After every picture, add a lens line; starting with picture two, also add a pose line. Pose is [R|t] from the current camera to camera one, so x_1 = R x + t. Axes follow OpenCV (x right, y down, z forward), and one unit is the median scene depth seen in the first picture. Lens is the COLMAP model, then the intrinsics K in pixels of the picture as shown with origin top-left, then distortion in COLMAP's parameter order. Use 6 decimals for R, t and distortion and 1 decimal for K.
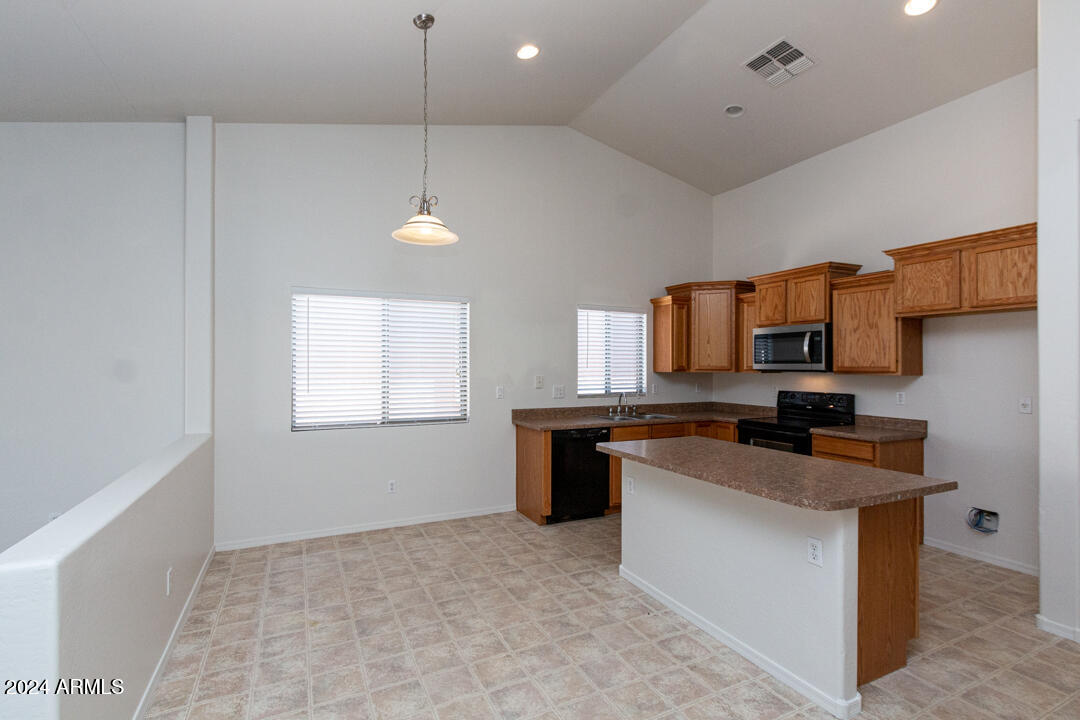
lens RADIAL K [[492.8, 0, 534.0], [0, 492.8, 364.7], [0, 0, 1]] dist [0.003021, -0.000050]
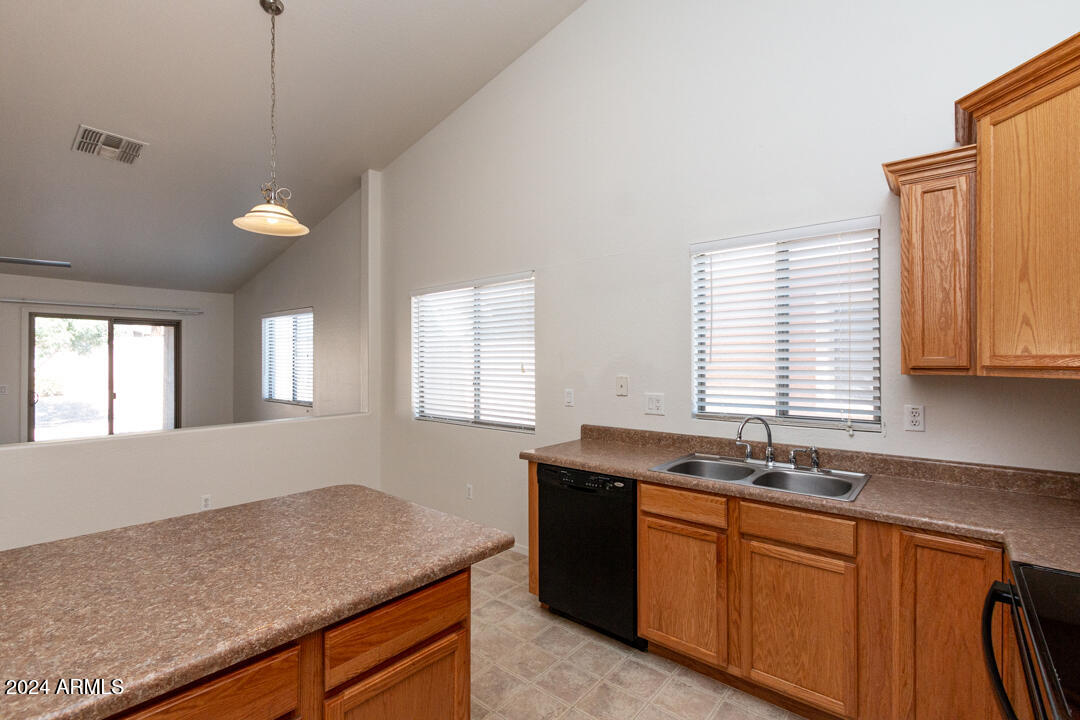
lens RADIAL K [[492.8, 0, 539.7], [0, 492.8, 356.7], [0, 0, 1]] dist [0.003021, -0.000050]
pose [[0.413849, -0.013934, -0.910239, 0.669280], [0.005787, 0.999903, -0.012676, 0.007235], [0.910327, -0.000021, 0.413889, 0.812746]]
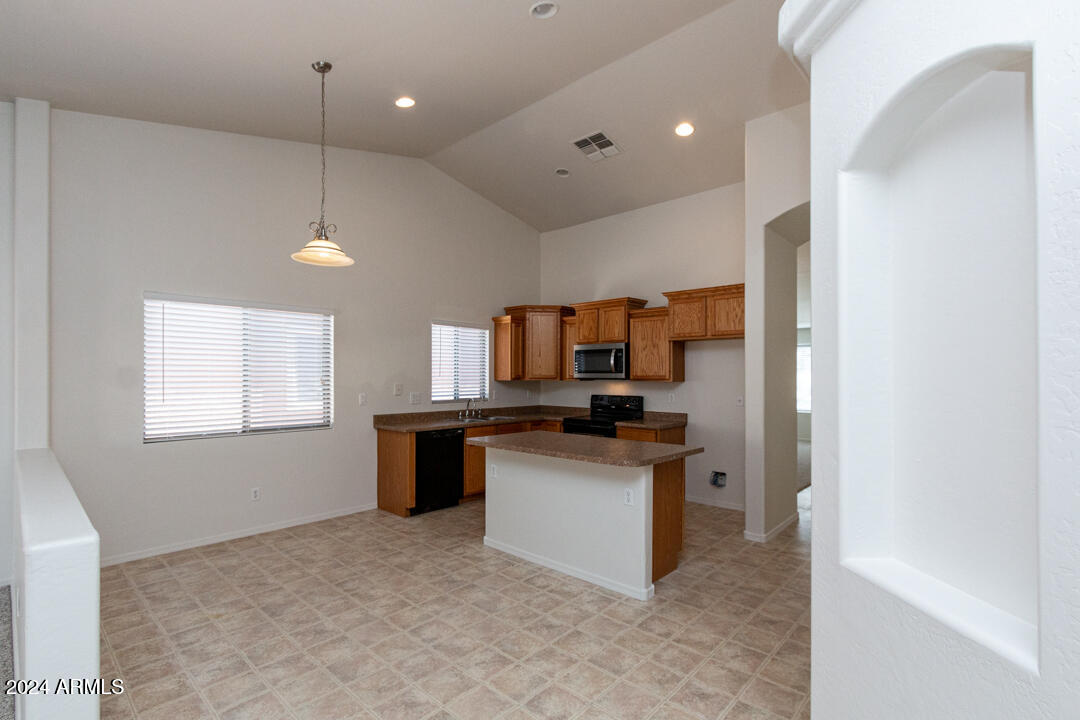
lens RADIAL K [[492.8, 0, 529.7], [0, 492.8, 375.9], [0, 0, 1]] dist [0.003021, -0.000050]
pose [[0.932957, -0.000487, 0.359988, -0.139661], [-0.000614, 0.999995, 0.002943, 0.001327], [-0.359988, -0.002967, 0.932952, -0.162890]]
